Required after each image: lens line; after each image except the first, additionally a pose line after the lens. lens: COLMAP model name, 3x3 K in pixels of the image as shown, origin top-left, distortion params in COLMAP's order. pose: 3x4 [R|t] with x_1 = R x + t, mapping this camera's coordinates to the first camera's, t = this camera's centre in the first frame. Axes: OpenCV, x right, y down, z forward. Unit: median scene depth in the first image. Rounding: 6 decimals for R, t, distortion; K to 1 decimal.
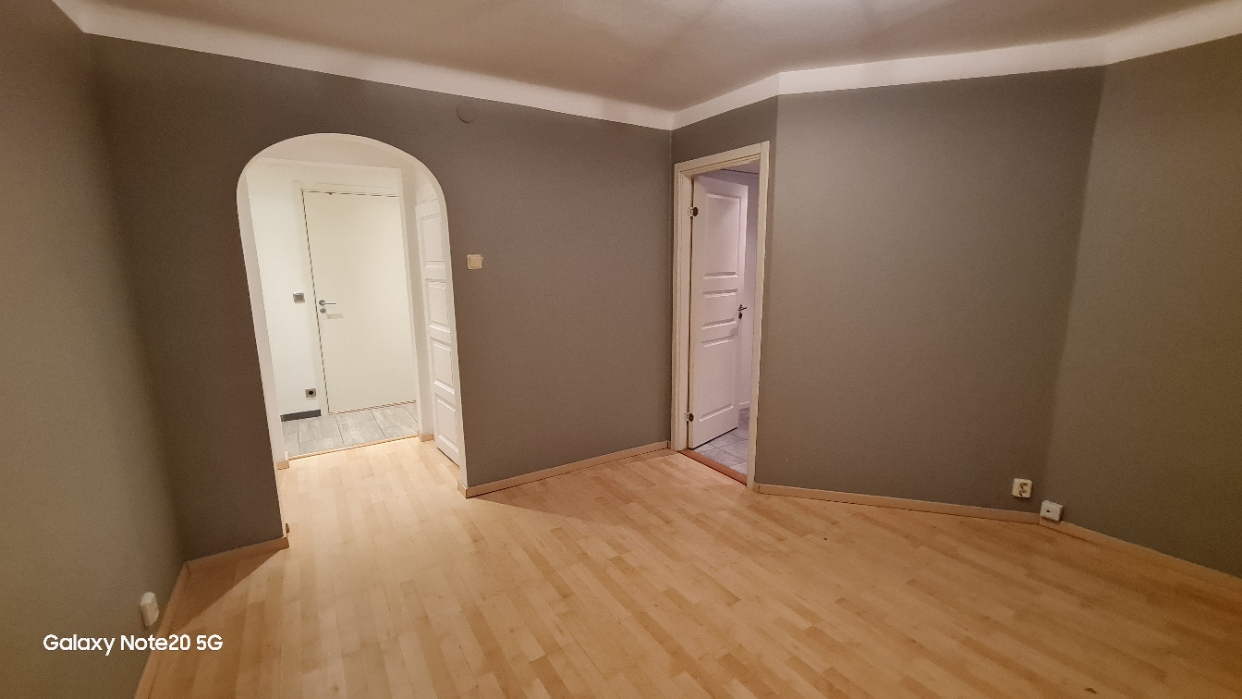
lens RADIAL K [[503.7, 0, 624.3], [0, 503.7, 345.9], [0, 0, 1]] dist [0.000469, -0.000099]
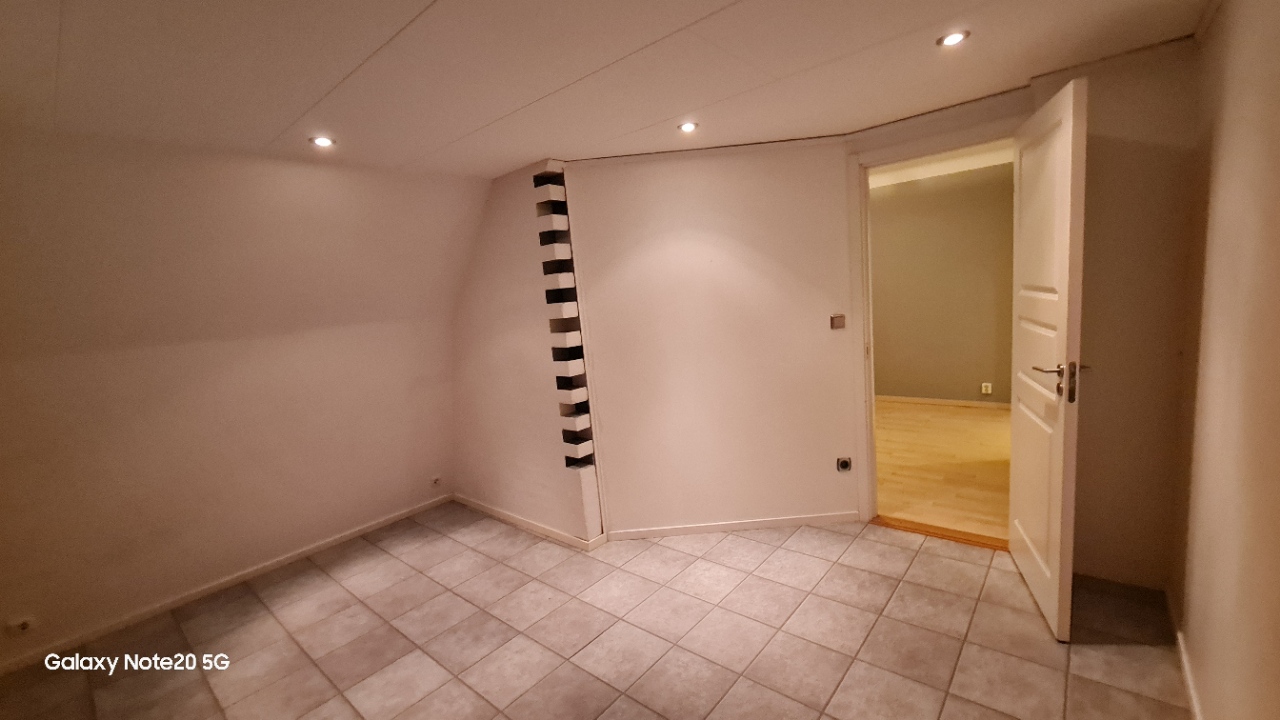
lens RADIAL K [[519.6, 0, 640.0], [0, 519.6, 360.0], [0, 0, 1]] dist [0.000413, 0.000021]
pose [[-0.954872, 0.129467, -0.267315, 0.992309], [0.048384, 0.955780, 0.290077, -0.335997], [0.293049, 0.264052, -0.918912, 1.889001]]
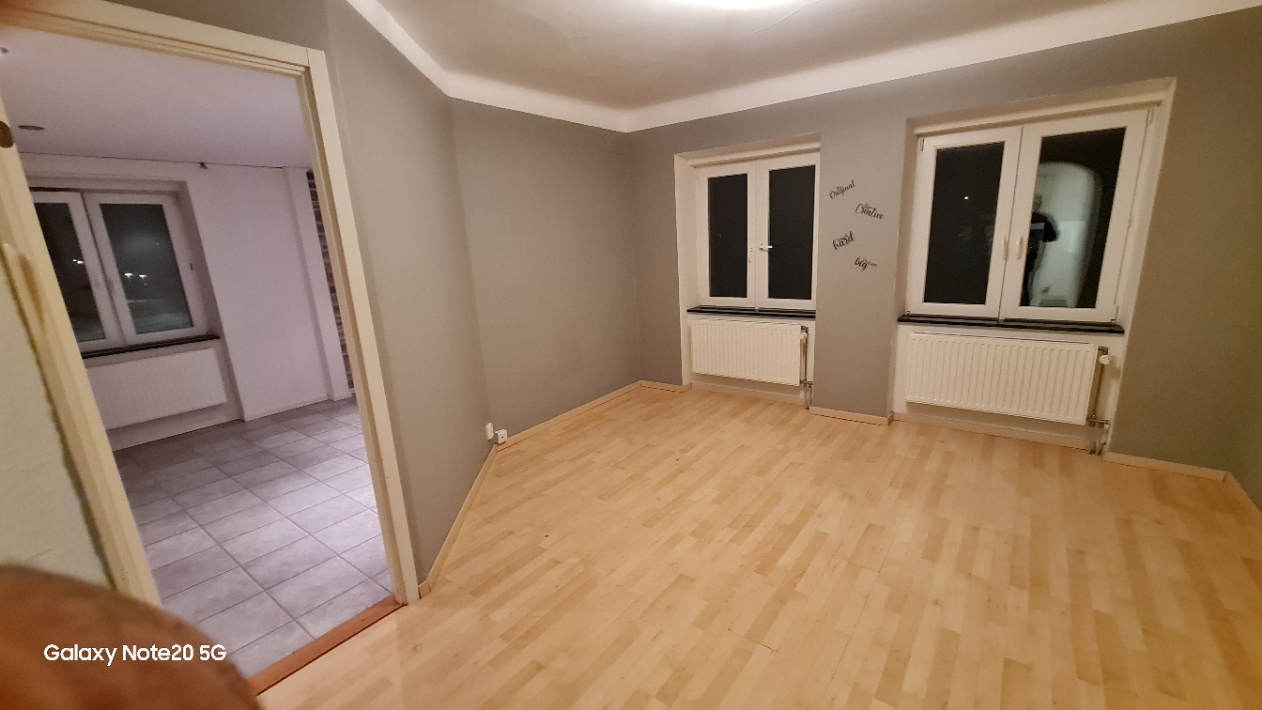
lens RADIAL K [[518.5, 0, 628.9], [0, 518.5, 360.9], [0, 0, 1]] dist [0.009413, -0.000008]
pose [[-0.335450, -0.200666, 0.920438, -0.455366], [0.207260, 0.937391, 0.279897, -0.161840], [-0.918976, 0.284661, -0.272858, 0.929477]]
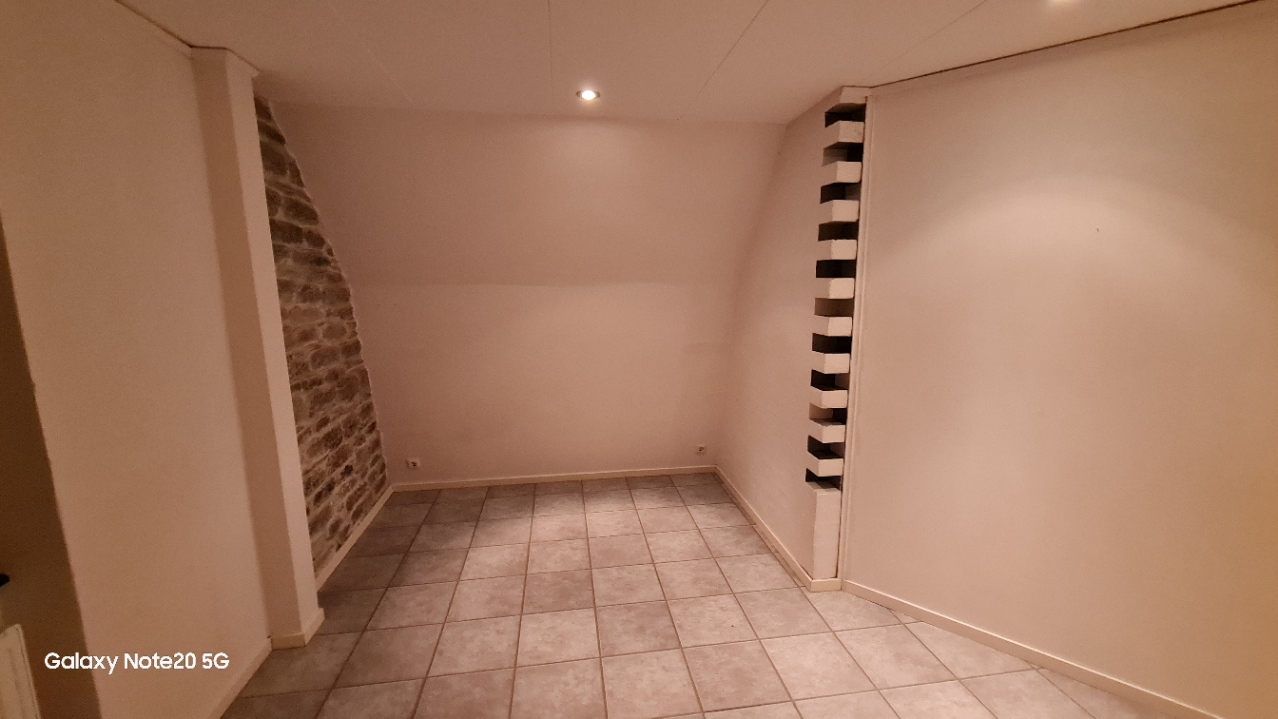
lens RADIAL K [[516.8, 0, 641.4], [0, 516.8, 363.6], [0, 0, 1]] dist [-0.001577, -0.000078]
pose [[-0.912518, -0.055486, 0.405257, 0.799578], [0.077837, 0.949098, 0.305211, -0.296087], [-0.401563, 0.310055, -0.861750, 1.720240]]
